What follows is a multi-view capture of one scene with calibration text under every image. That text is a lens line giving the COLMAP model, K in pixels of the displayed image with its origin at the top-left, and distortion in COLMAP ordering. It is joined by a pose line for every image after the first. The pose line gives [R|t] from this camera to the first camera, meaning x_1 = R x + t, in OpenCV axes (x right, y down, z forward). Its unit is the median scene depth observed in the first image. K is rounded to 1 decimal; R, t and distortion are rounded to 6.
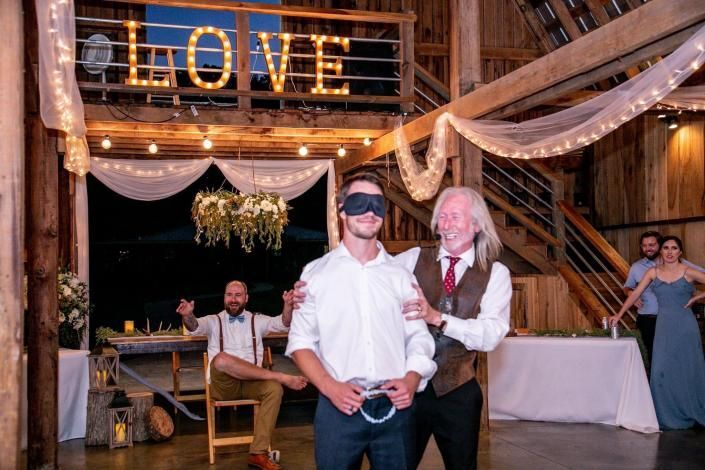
lens RADIAL K [[810.2, 0, 352.5], [0, 810.2, 235.0], [0, 0, 1]] dist [0.106673, 0.013927]
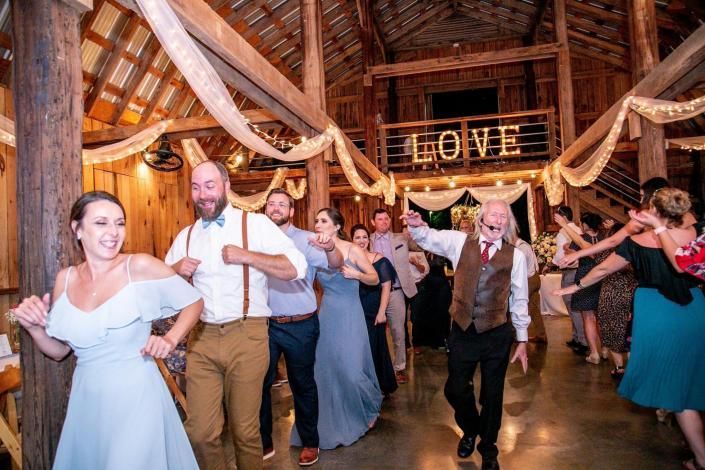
lens RADIAL K [[490.1, 0, 352.5], [0, 490.1, 235.0], [0, 0, 1]] dist [-0.117518, 0.085146]
pose [[0.862964, -0.033214, -0.504172, 0.233368], [0.049237, 0.998616, 0.018489, -0.016225], [0.502860, -0.040780, 0.863405, -0.232619]]
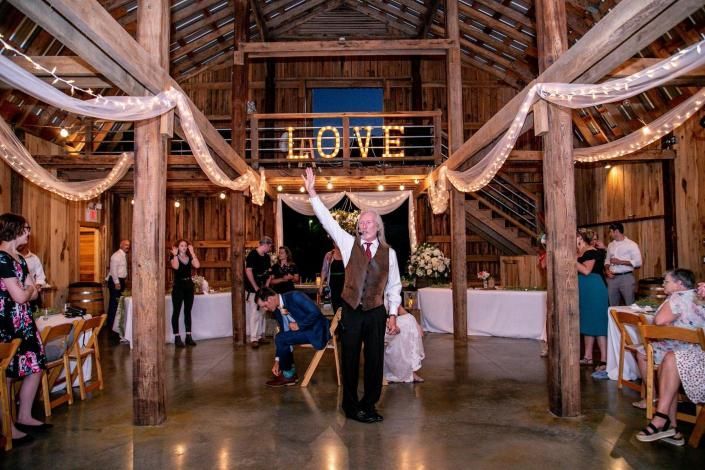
lens RADIAL K [[490.1, 0, 352.5], [0, 490.1, 235.0], [0, 0, 1]] dist [-0.117518, 0.085146]
pose [[0.960133, -0.004671, -0.279505, 0.194116], [0.007108, 0.999945, 0.007707, -0.005074], [0.279453, -0.009386, 0.960113, -0.092263]]
